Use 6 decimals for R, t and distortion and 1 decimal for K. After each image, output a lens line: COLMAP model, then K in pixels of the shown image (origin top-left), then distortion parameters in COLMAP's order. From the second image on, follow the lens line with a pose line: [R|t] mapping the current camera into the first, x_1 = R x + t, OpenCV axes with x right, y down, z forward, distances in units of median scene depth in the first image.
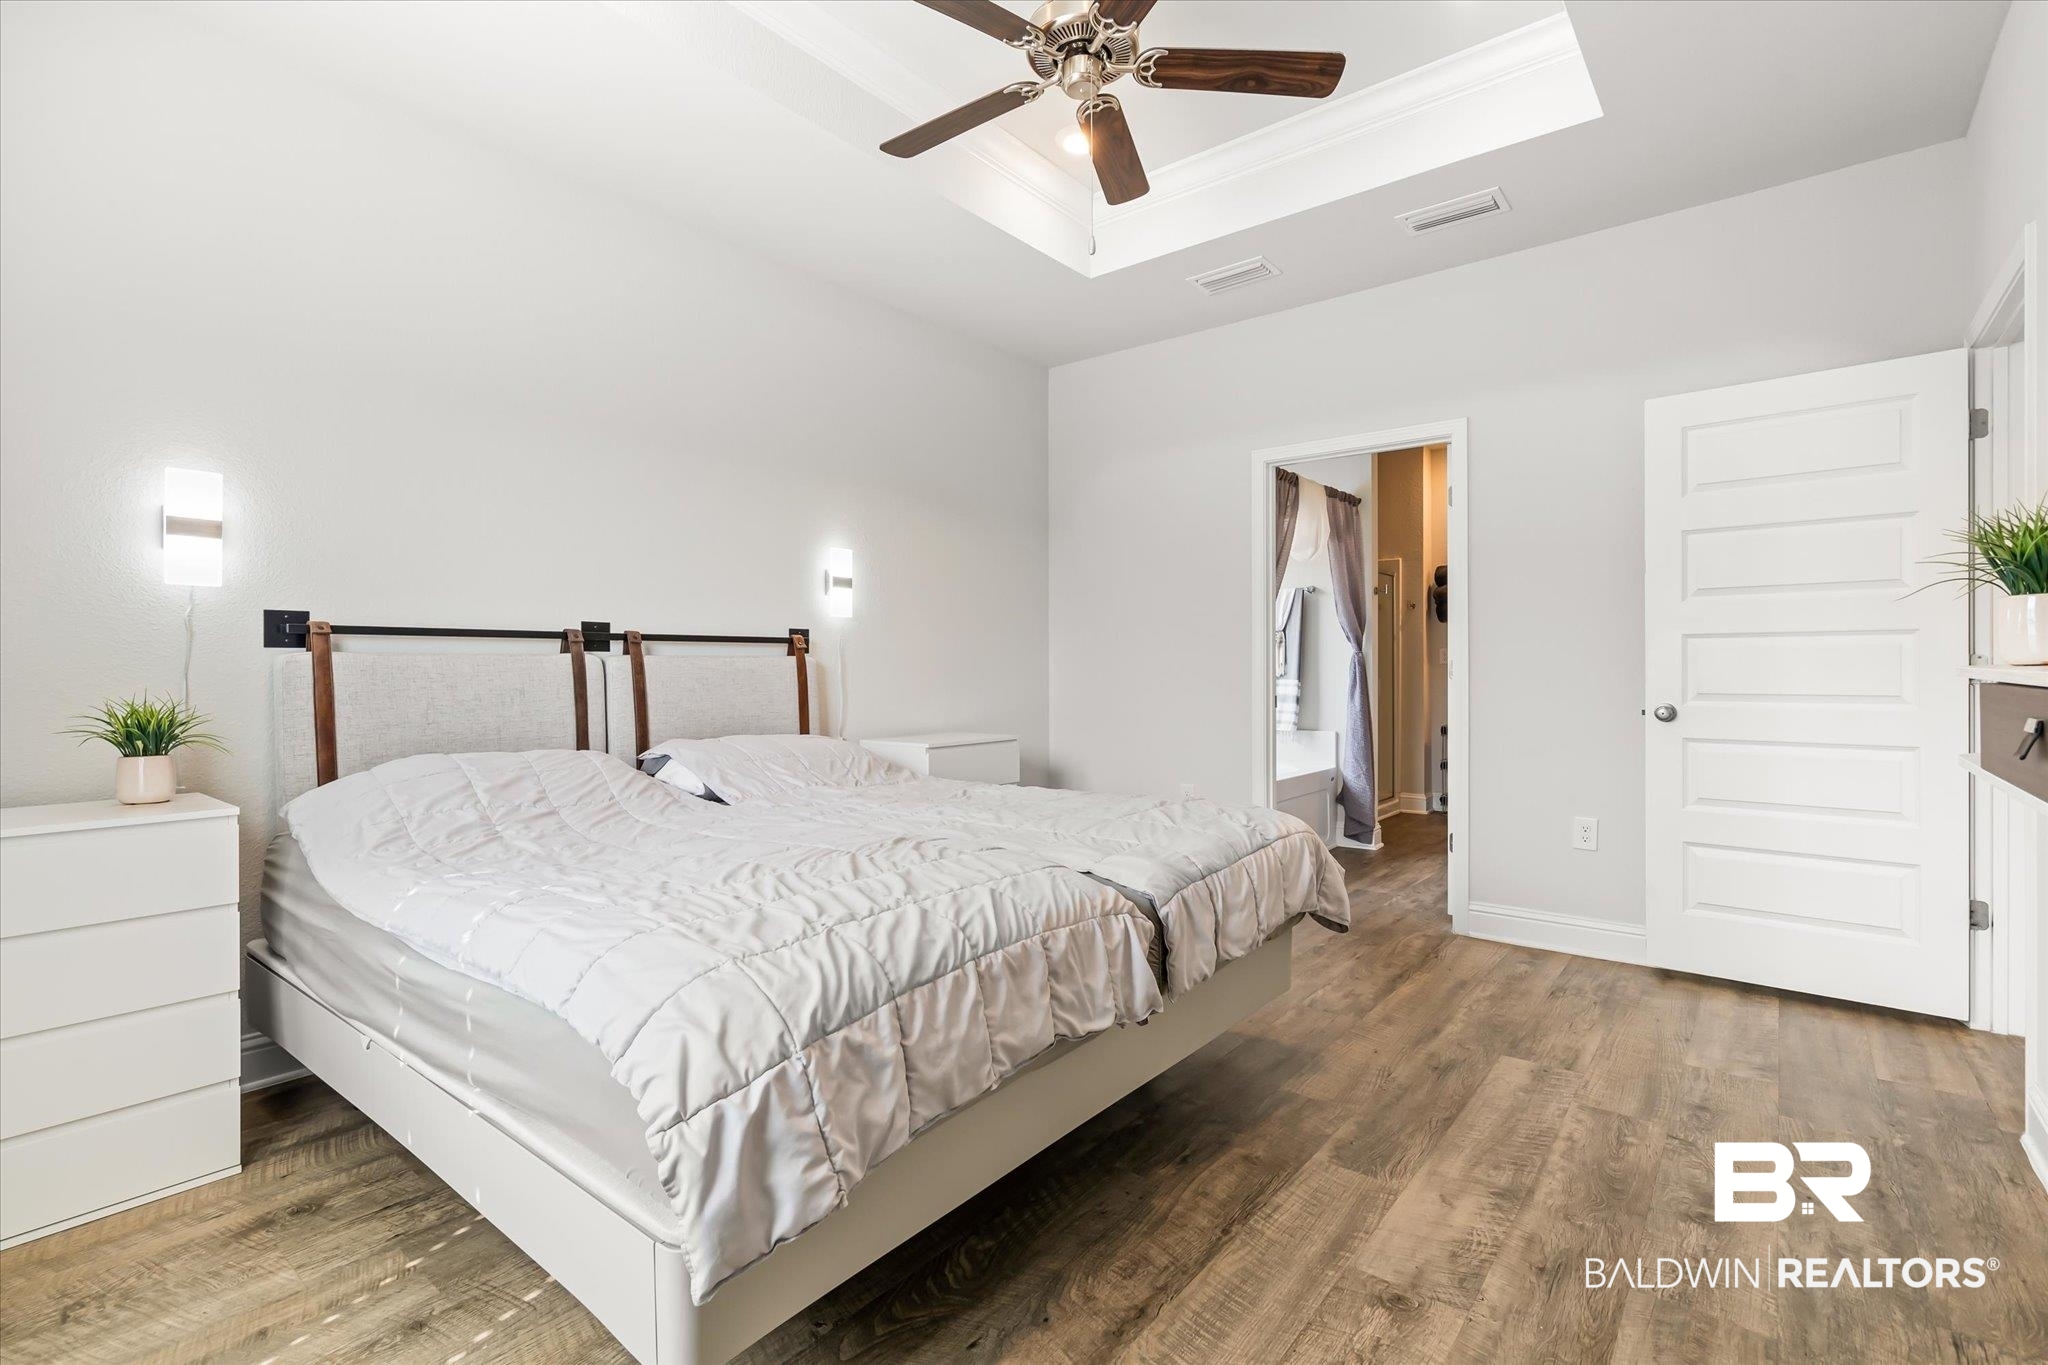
lens RADIAL K [[907.2, 0, 1026.0], [0, 907.2, 673.2], [0, 0, 1]] dist [0.002667, 0.000220]
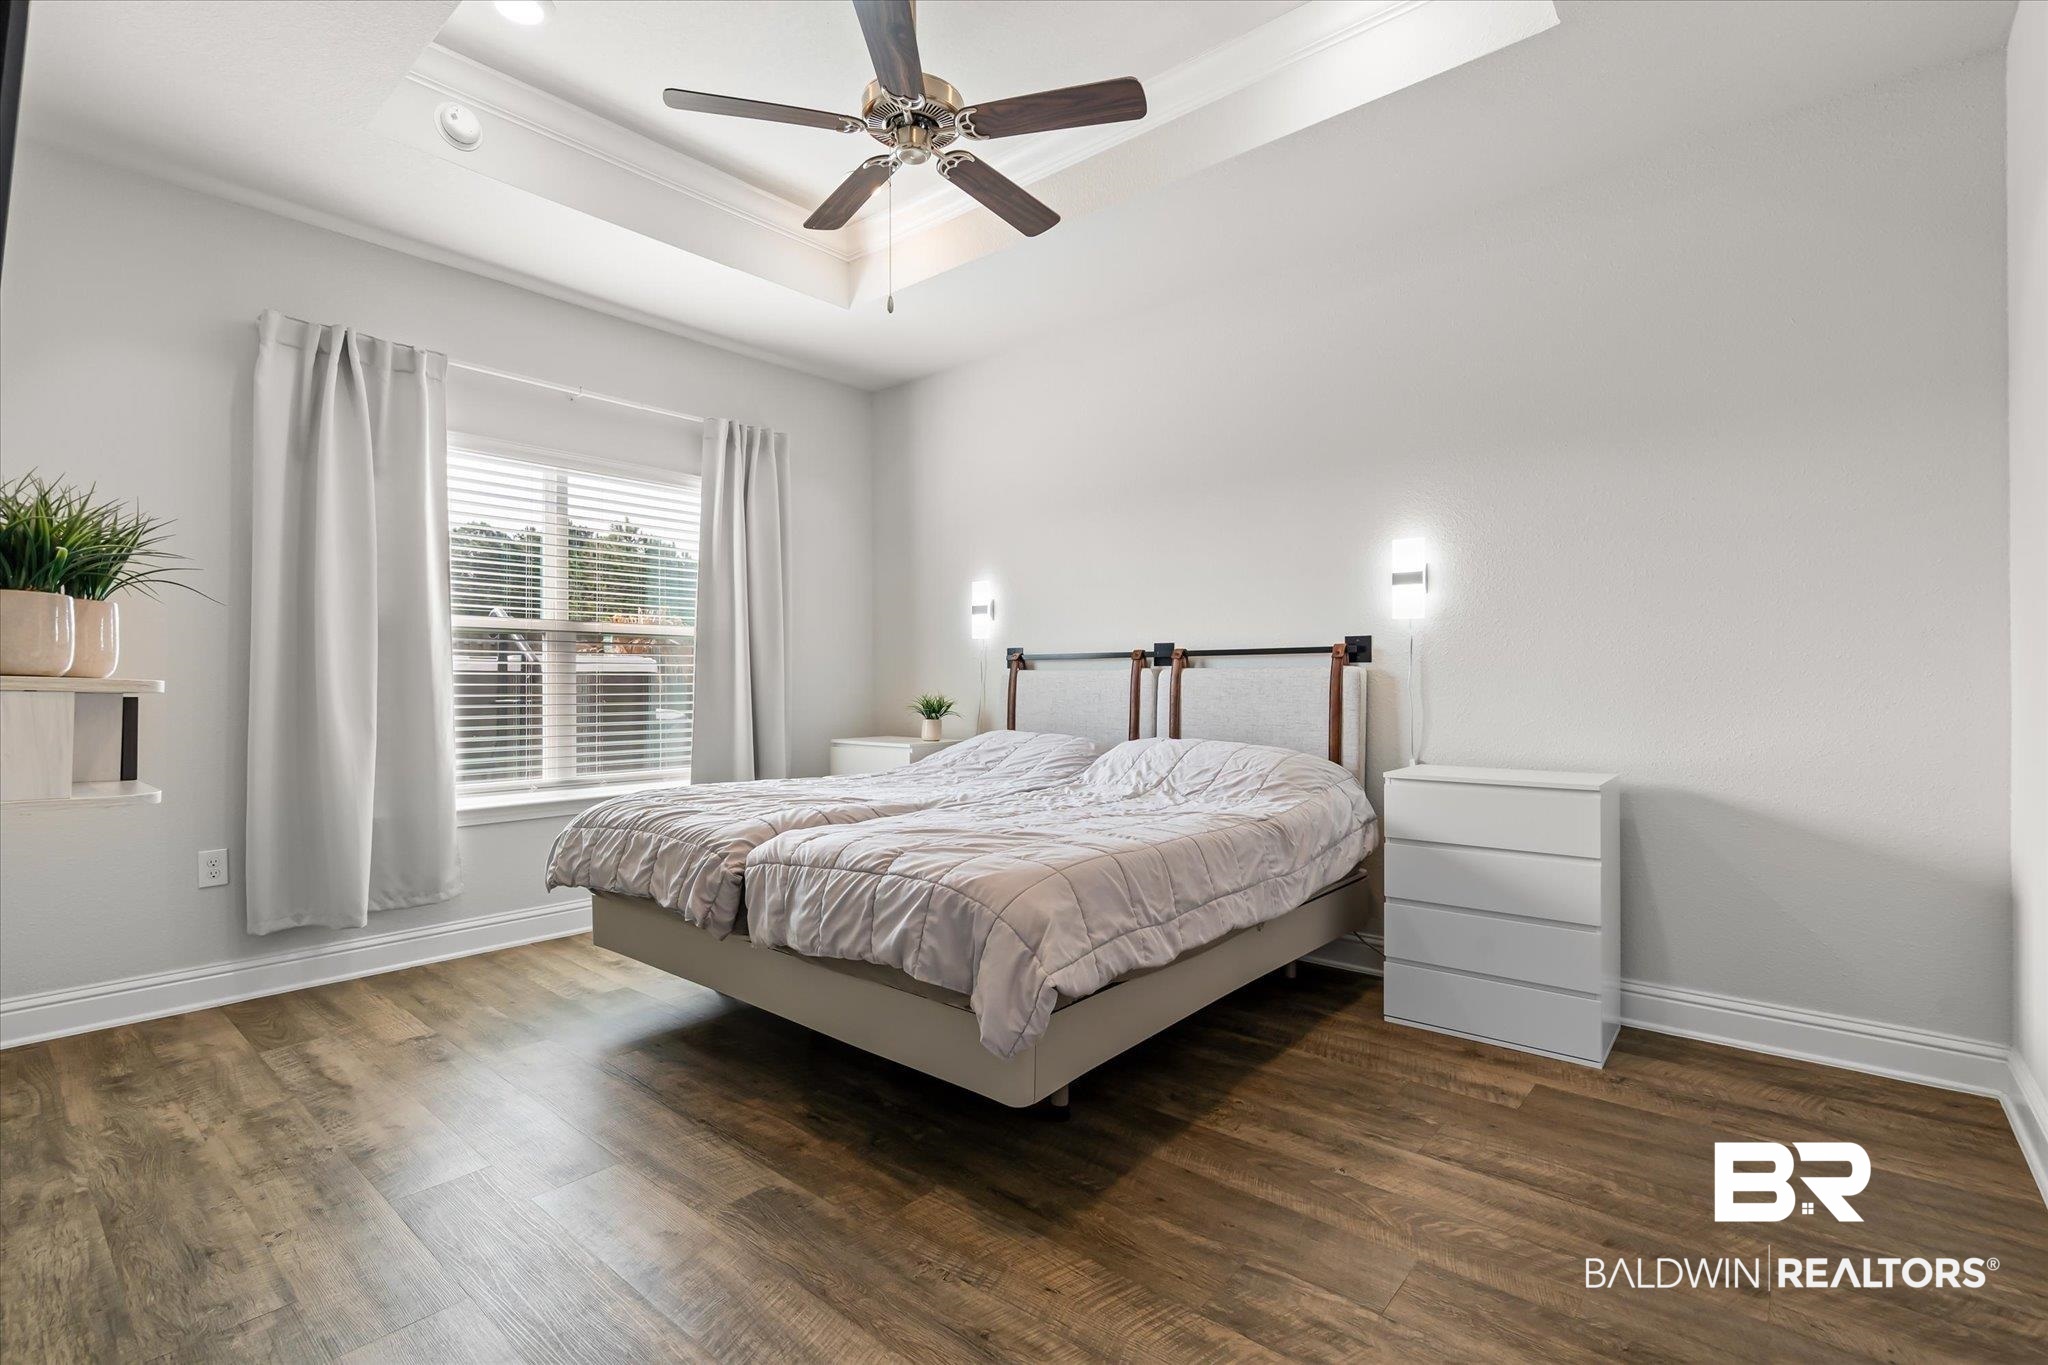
lens RADIAL K [[914.4, 0, 1024.0], [0, 914.4, 682.5], [0, 0, 1]] dist [-0.001552, -0.000042]
pose [[-0.000317, 0.003304, -0.999994, 1.189122], [-0.001008, 0.999994, 0.003304, -0.007010], [0.999999, 0.001009, -0.000314, 1.147981]]
